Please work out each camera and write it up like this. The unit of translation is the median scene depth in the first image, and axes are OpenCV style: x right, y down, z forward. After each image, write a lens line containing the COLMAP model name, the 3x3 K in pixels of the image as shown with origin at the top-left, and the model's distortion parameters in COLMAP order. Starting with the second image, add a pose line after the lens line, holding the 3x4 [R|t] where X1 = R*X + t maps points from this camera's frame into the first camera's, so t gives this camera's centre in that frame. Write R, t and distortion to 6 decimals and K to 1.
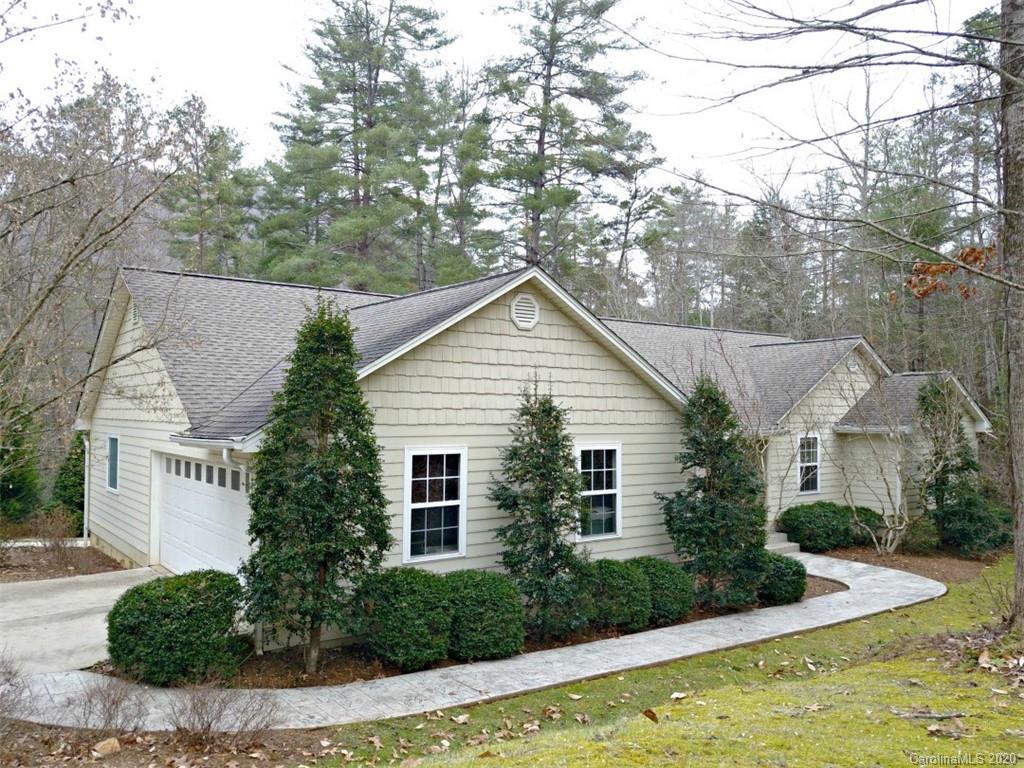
lens RADIAL K [[796.2, 0, 512.0], [0, 796.2, 384.0], [0, 0, 1]] dist [0.015281, 0.000427]
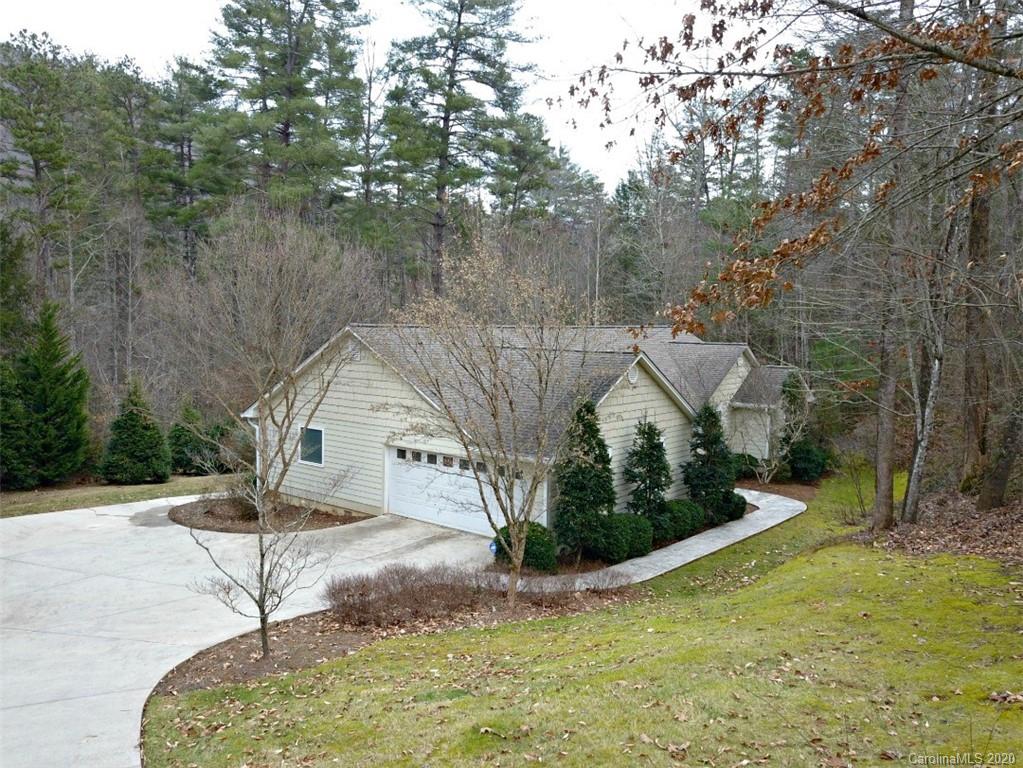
lens RADIAL K [[769.1, 0, 511.5], [0, 769.1, 384.0], [0, 0, 1]] dist [0.002216, -0.001119]
pose [[0.974201, -0.004802, 0.225633, -0.541922], [-0.019788, 0.994106, 0.106592, -0.206966], [-0.224815, -0.108307, 0.968364, -0.551356]]
